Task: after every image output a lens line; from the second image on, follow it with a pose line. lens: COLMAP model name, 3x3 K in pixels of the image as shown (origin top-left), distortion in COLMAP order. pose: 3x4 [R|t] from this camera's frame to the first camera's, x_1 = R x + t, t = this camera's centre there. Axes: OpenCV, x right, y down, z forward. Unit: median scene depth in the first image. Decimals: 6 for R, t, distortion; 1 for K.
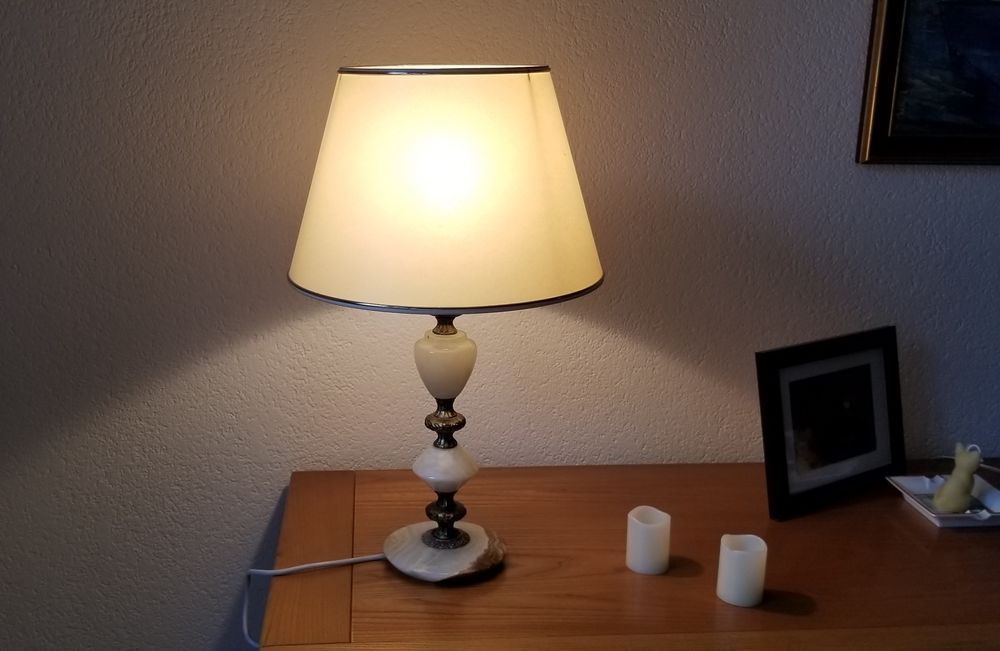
lens RADIAL K [[1347.1, 0, 499.0], [0, 1347.1, 308.7], [0, 0, 1]] dist [0.219857, -1.044115]
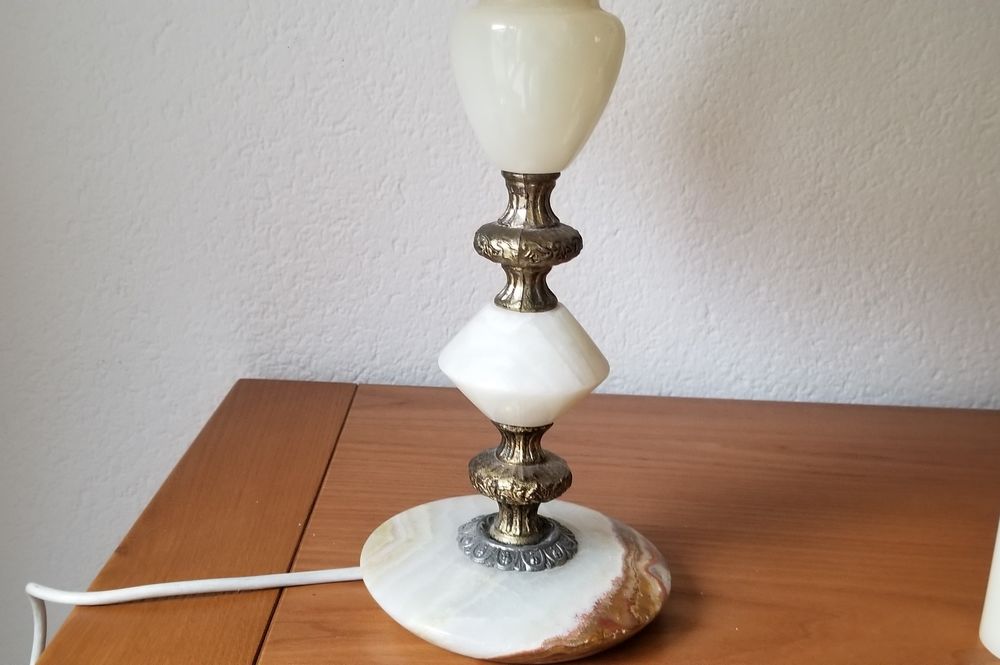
lens RADIAL K [[1147.2, 0, 471.6], [0, 1147.2, 333.1], [0, 0, 1]] dist [0.147045, -0.421623]
pose [[0.991578, 0.051230, -0.118944, -0.015319], [-0.047827, 0.998365, 0.031294, 0.097927], [0.120352, -0.025342, 0.992408, 0.661831]]
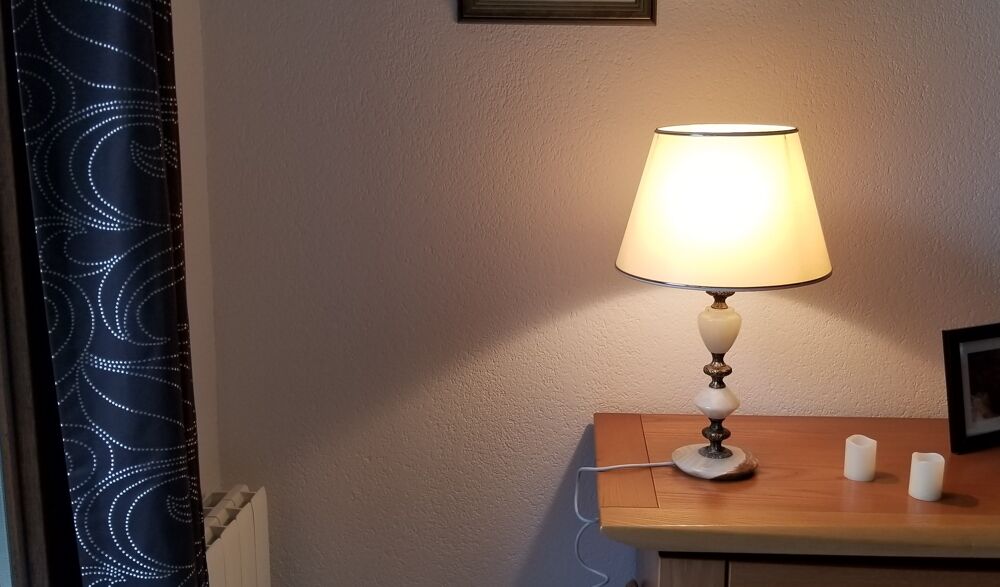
lens RADIAL K [[1569.6, 0, 500.0], [0, 1569.6, 293.5], [0, 0, 1]] dist [0.144113, -0.765618]
pose [[0.993439, 0.018284, -0.112890, -0.080566], [-0.021447, 0.999409, -0.026868, 0.050990], [0.112332, 0.029112, 0.993244, -0.683273]]
